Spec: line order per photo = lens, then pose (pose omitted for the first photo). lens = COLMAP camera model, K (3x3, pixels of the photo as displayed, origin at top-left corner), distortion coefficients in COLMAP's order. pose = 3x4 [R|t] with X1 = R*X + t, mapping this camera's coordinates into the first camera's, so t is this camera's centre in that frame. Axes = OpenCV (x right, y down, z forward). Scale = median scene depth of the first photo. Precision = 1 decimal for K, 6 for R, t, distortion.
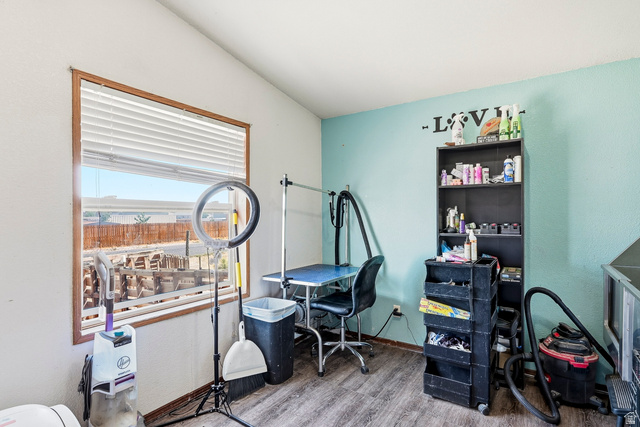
lens RADIAL K [[316.1, 0, 319.5], [0, 316.1, 215.3], [0, 0, 1]] dist [-0.016397, 0.000004]
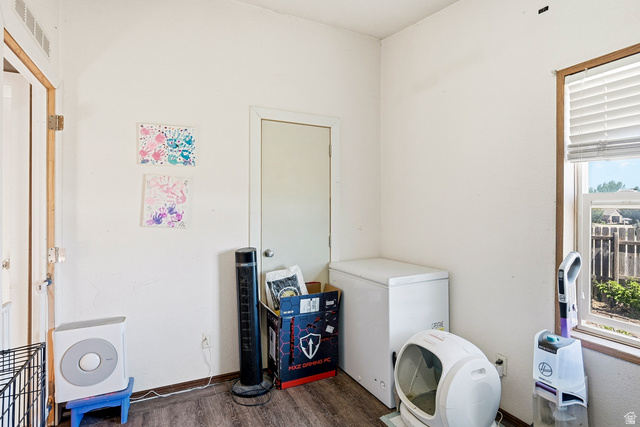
lens RADIAL K [[316.1, 0, 319.4], [0, 316.1, 212.4], [0, 0, 1]] dist [-0.016397, 0.000004]
pose [[-0.477941, 0.001203, -0.878391, 0.321655], [0.001013, 0.999999, 0.000818, -0.002629], [0.878391, -0.000499, -0.477942, 0.519141]]
